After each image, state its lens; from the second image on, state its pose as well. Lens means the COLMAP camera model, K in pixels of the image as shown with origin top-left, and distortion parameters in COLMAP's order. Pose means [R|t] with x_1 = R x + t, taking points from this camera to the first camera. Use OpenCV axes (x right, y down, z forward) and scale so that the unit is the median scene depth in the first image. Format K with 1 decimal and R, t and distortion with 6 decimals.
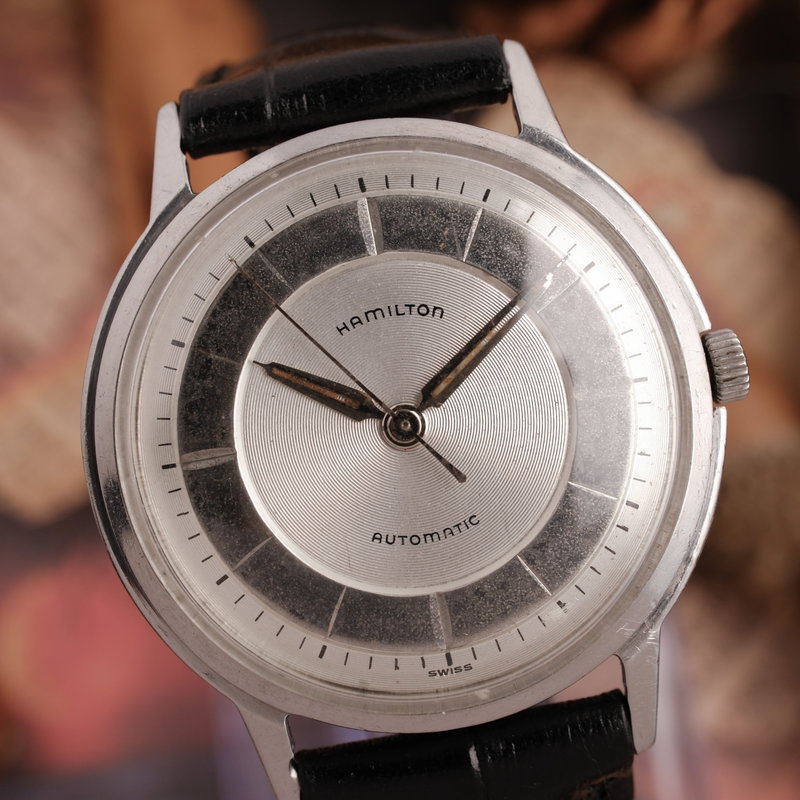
lens RADIAL K [[1476.5, 0, 398.3], [0, 1476.5, 393.2], [0, 0, 1]] dist [0.054714, 0.000000]
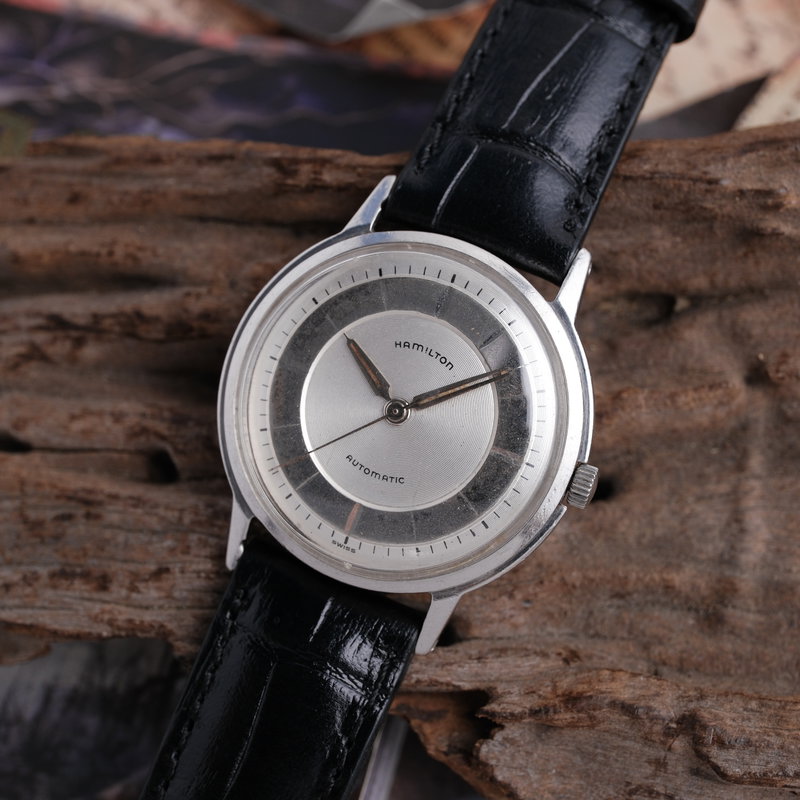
lens RADIAL K [[1476.5, 0, 403.6], [0, 1476.5, 401.0], [0, 0, 1]] dist [0.054714, 0.000000]
pose [[0.824874, 0.538195, -0.172999, 0.297978], [-0.532691, 0.842436, 0.080878, -0.129951], [0.189269, 0.025441, 0.981596, -0.671605]]
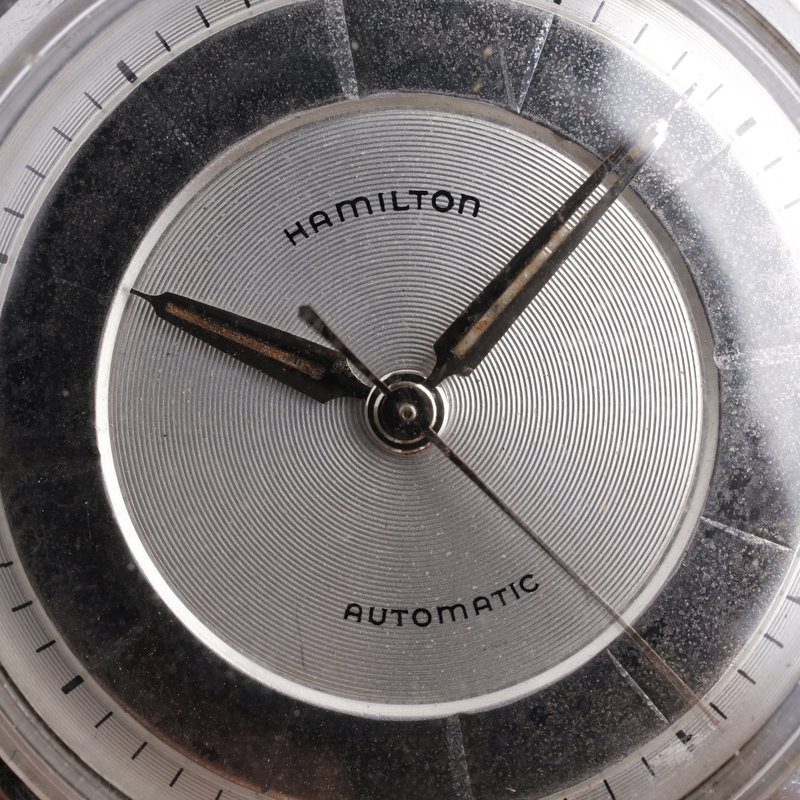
lens RADIAL K [[1476.5, 0, 398.0], [0, 1476.5, 397.1], [0, 0, 1]] dist [0.054714, 0.000000]
pose [[0.999907, 0.013458, -0.002346, 0.002578], [-0.013363, 0.999240, 0.036622, -0.003448], [0.002837, -0.036587, 0.999326, 0.447927]]
